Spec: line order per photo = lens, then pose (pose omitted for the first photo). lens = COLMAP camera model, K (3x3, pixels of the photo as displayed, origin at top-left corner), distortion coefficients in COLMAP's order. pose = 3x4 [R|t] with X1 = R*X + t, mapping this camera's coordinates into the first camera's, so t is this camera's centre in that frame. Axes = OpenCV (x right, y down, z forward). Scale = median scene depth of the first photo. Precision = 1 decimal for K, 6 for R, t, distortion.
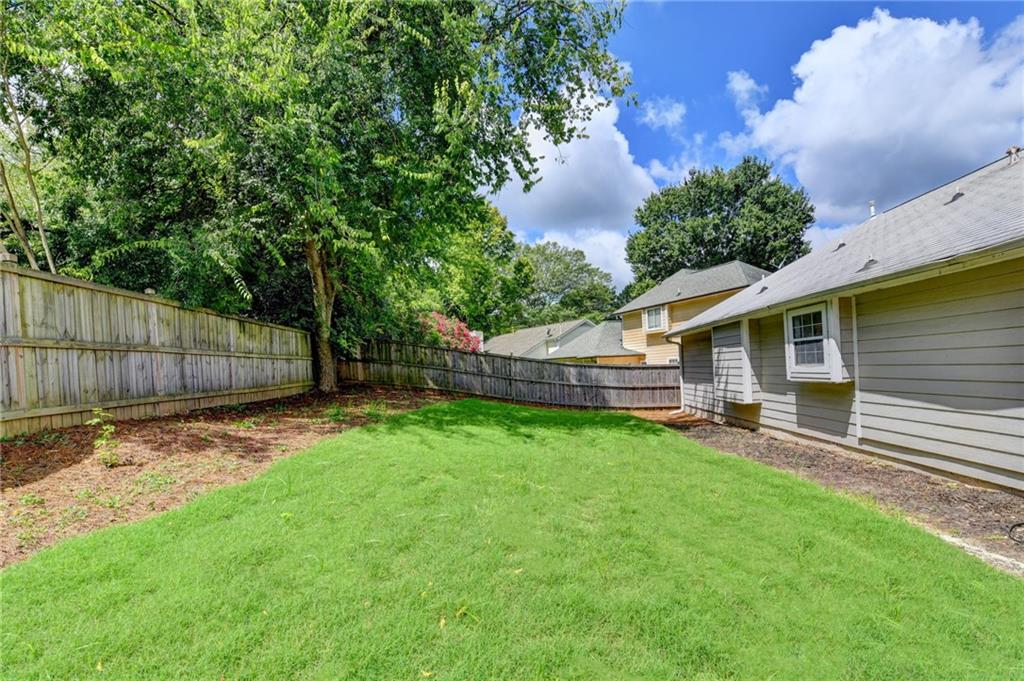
lens RADIAL K [[455.7, 0, 516.3], [0, 455.7, 370.6], [0, 0, 1]] dist [-0.003529, -0.000321]
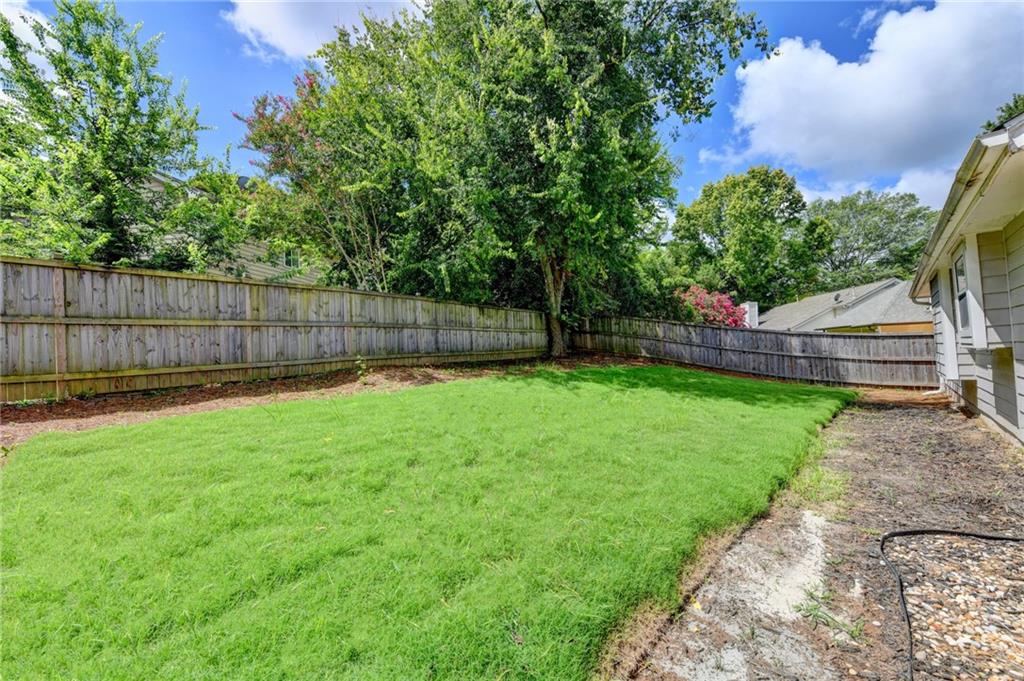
lens RADIAL K [[415.3, 0, 515.4], [0, 415.3, 332.6], [0, 0, 1]] dist [-0.008299, -0.000719]
pose [[0.765305, -0.014288, -0.643509, 0.264179], [-0.002776, 0.999671, -0.025498, 0.008344], [0.643662, 0.021300, 0.765014, 0.005071]]
